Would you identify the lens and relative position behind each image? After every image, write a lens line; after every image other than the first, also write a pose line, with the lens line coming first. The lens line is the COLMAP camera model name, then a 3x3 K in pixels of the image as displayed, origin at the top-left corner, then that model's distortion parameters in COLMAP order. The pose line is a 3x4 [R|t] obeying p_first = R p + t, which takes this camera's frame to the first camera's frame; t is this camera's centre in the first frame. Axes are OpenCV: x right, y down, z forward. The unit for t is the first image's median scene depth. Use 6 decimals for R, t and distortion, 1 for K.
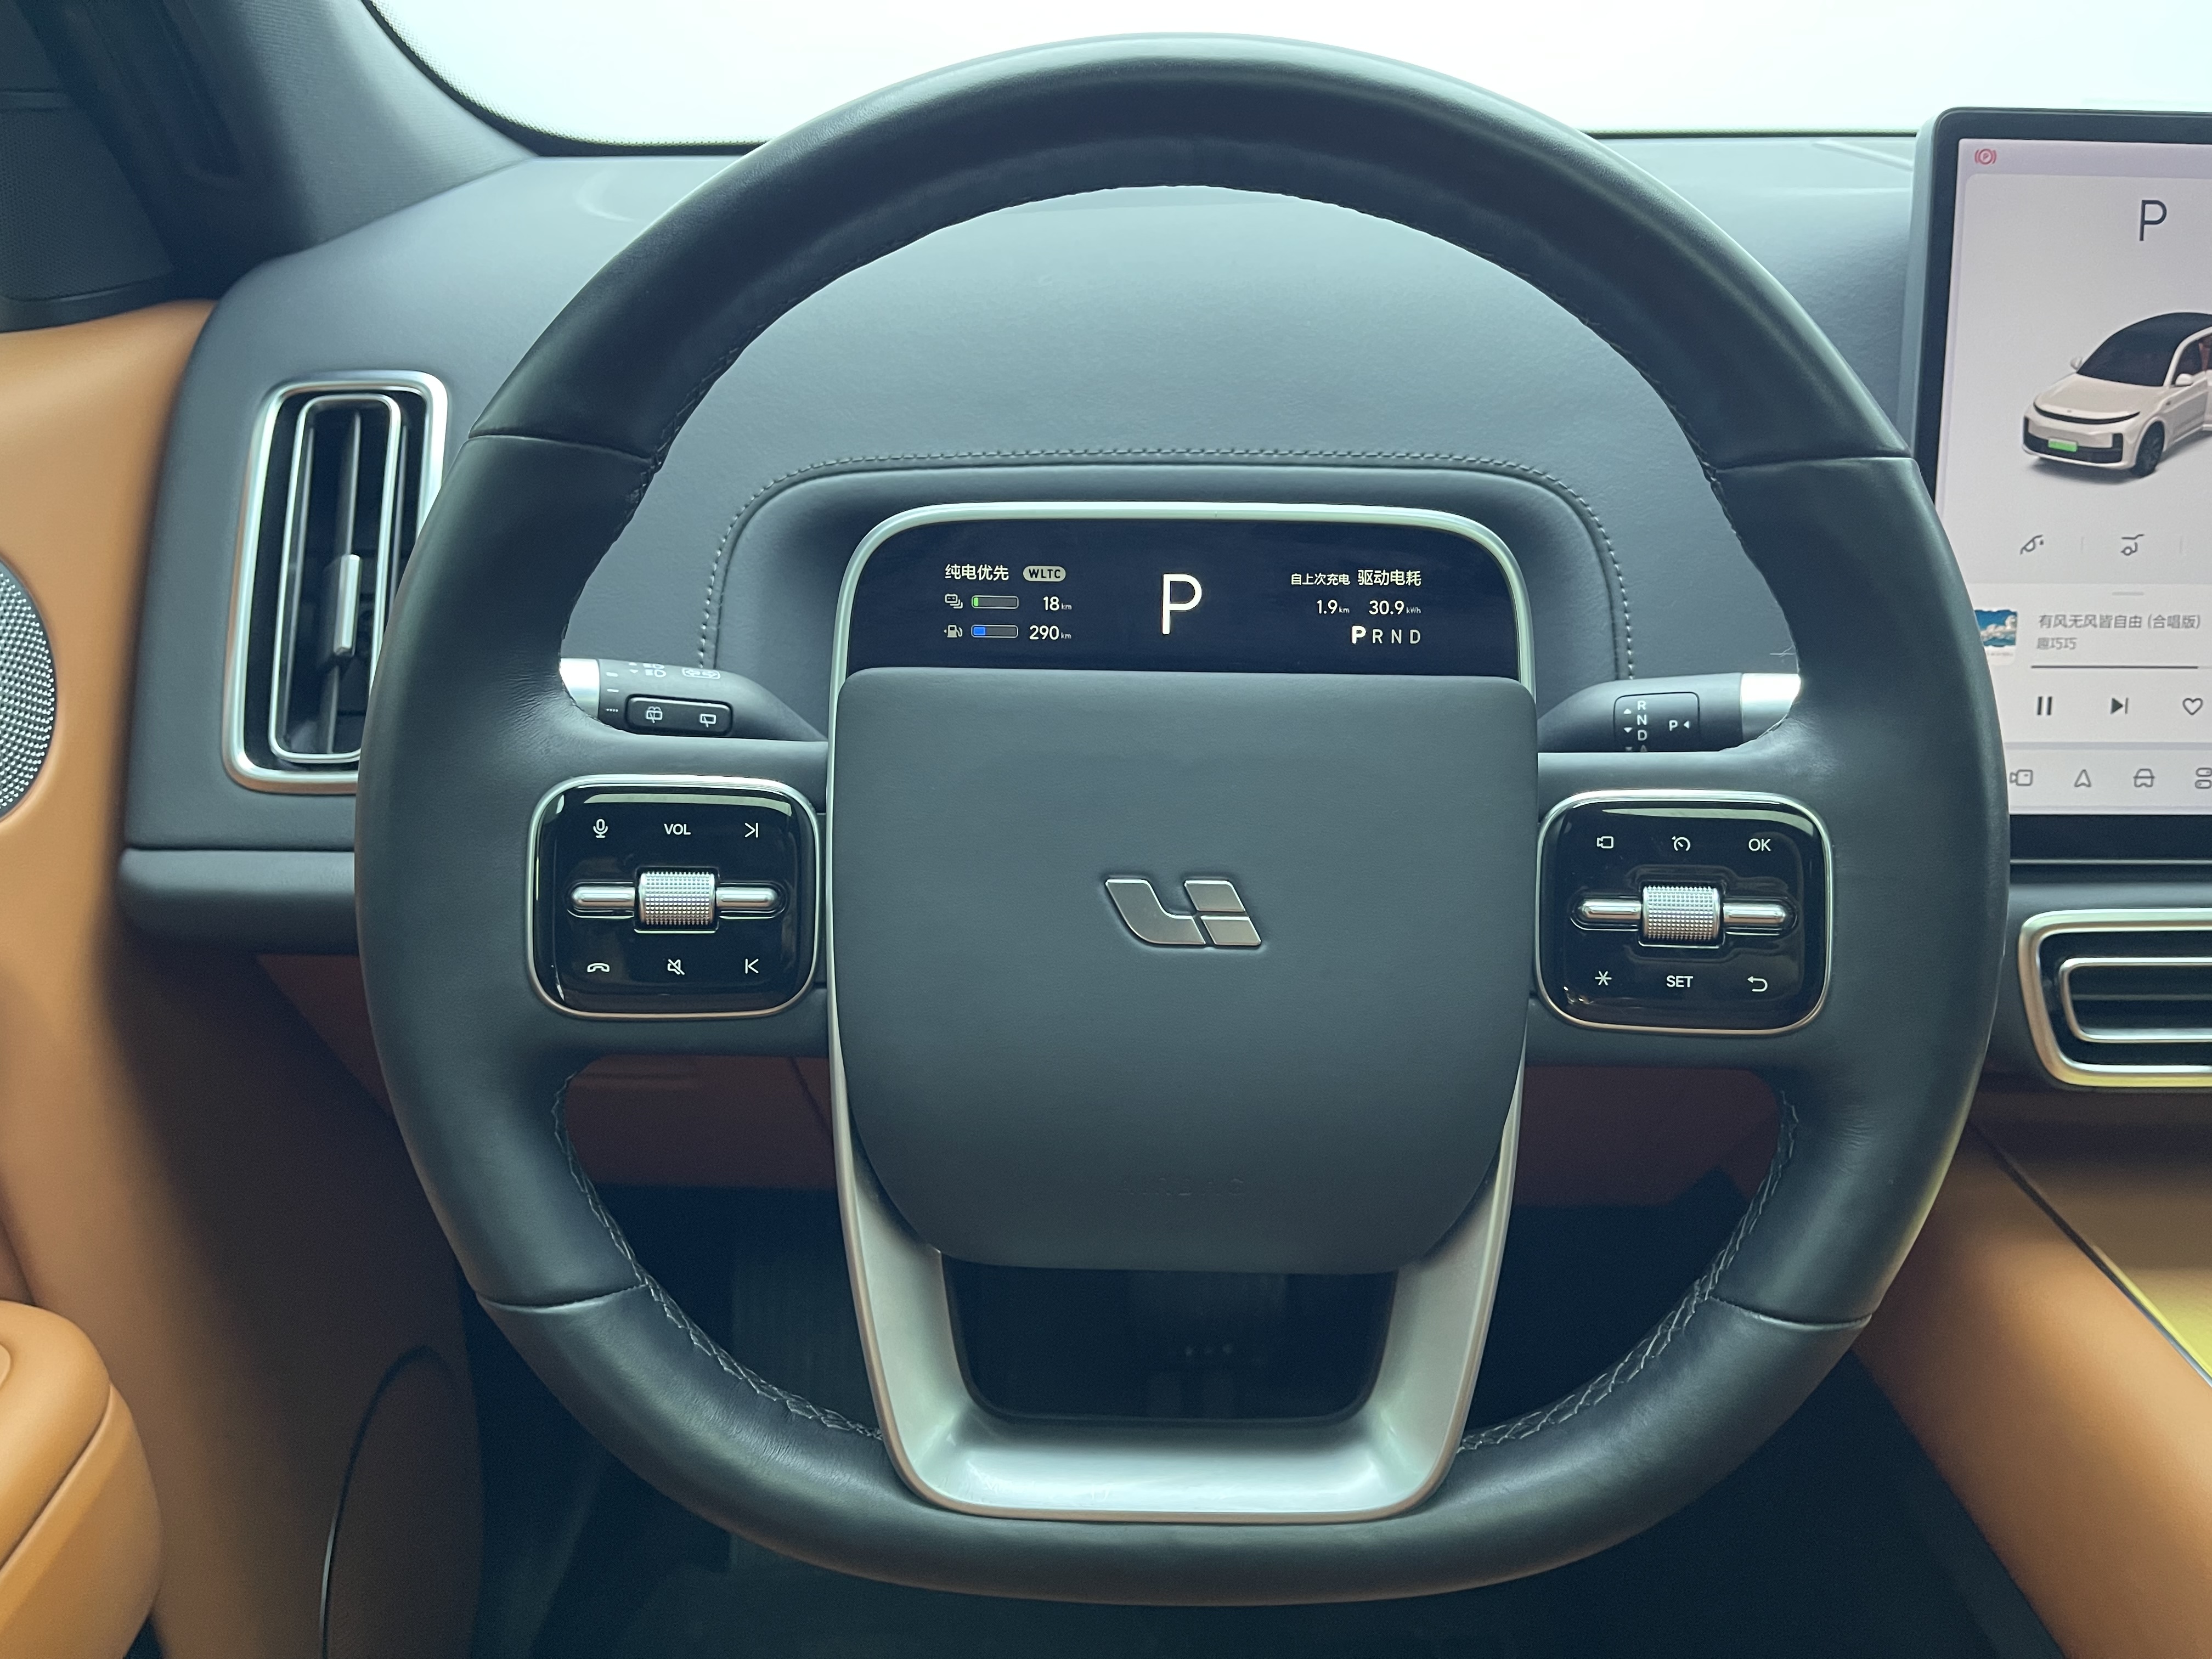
lens RADIAL K [[1641.9, 0, 1106.0], [0, 1641.9, 829.5], [0, 0, 1]] dist [0.063359, -0.088496]
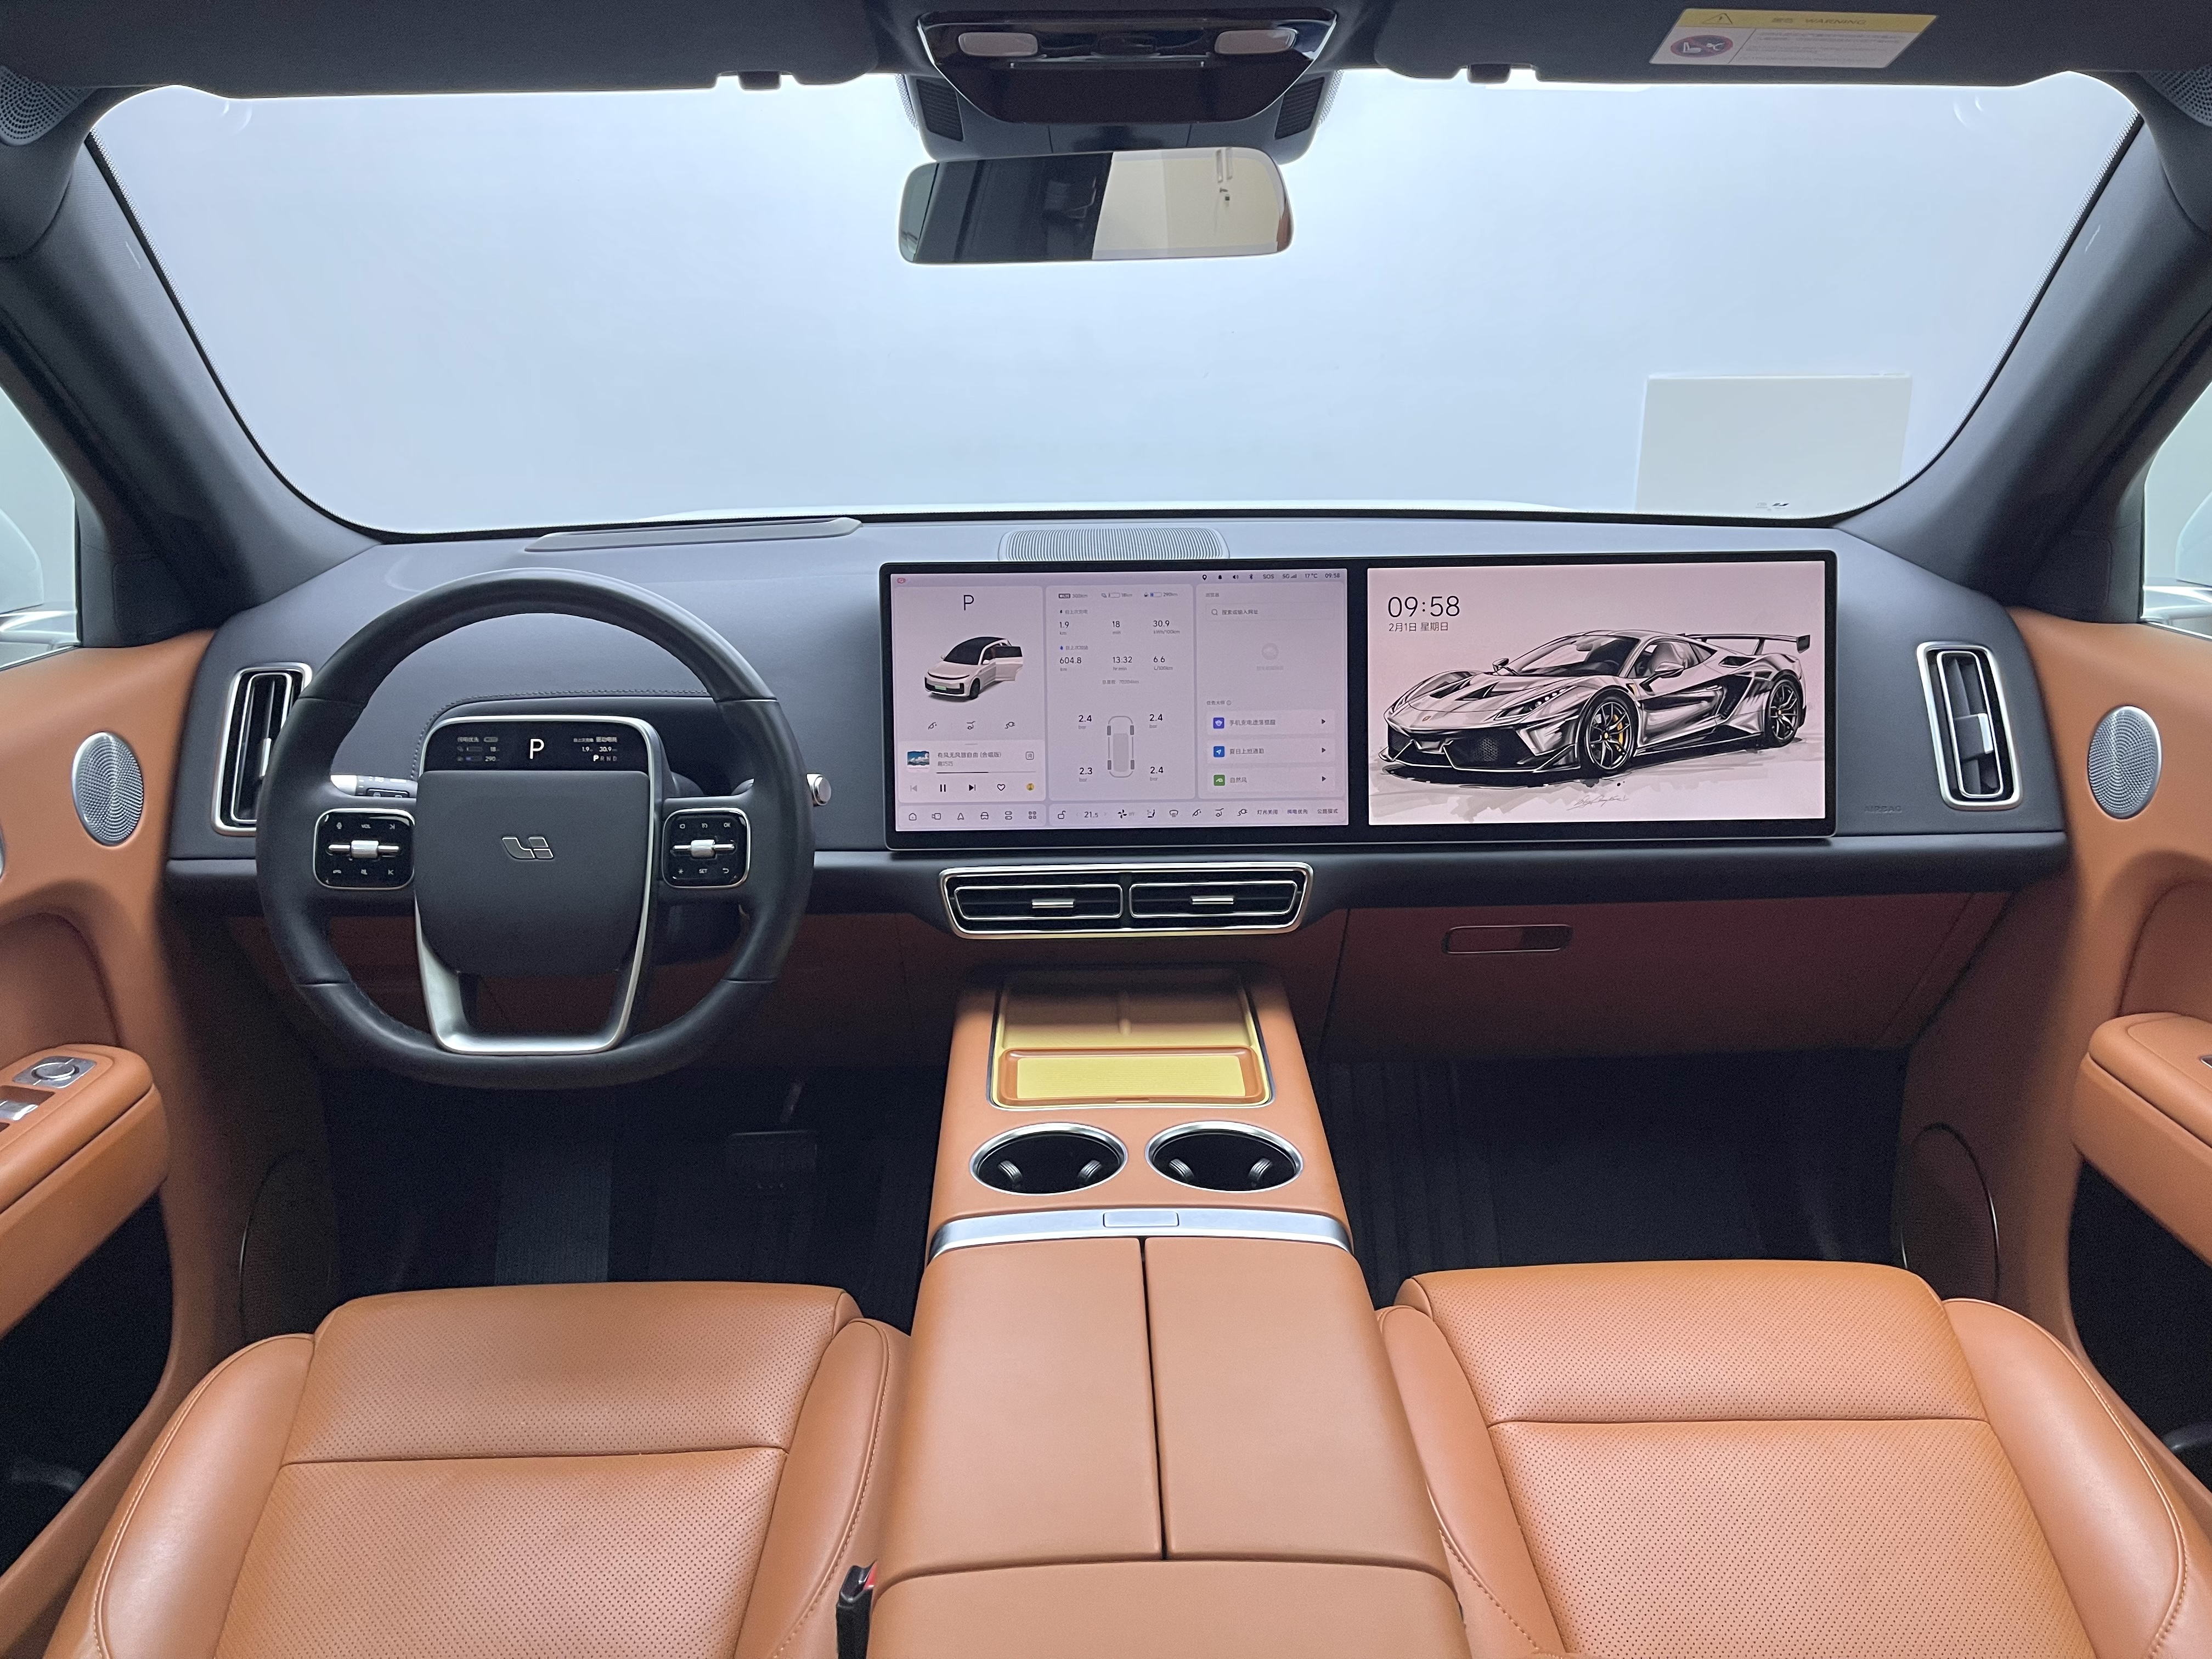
lens RADIAL K [[1641.9, 0, 1106.0], [0, 1641.9, 829.5], [0, 0, 1]] dist [0.063359, -0.088496]
pose [[0.999748, -0.015414, 0.016290, 0.876634], [0.017084, 0.994010, -0.107946, 0.300253], [-0.014528, 0.108197, 0.994023, -1.702047]]
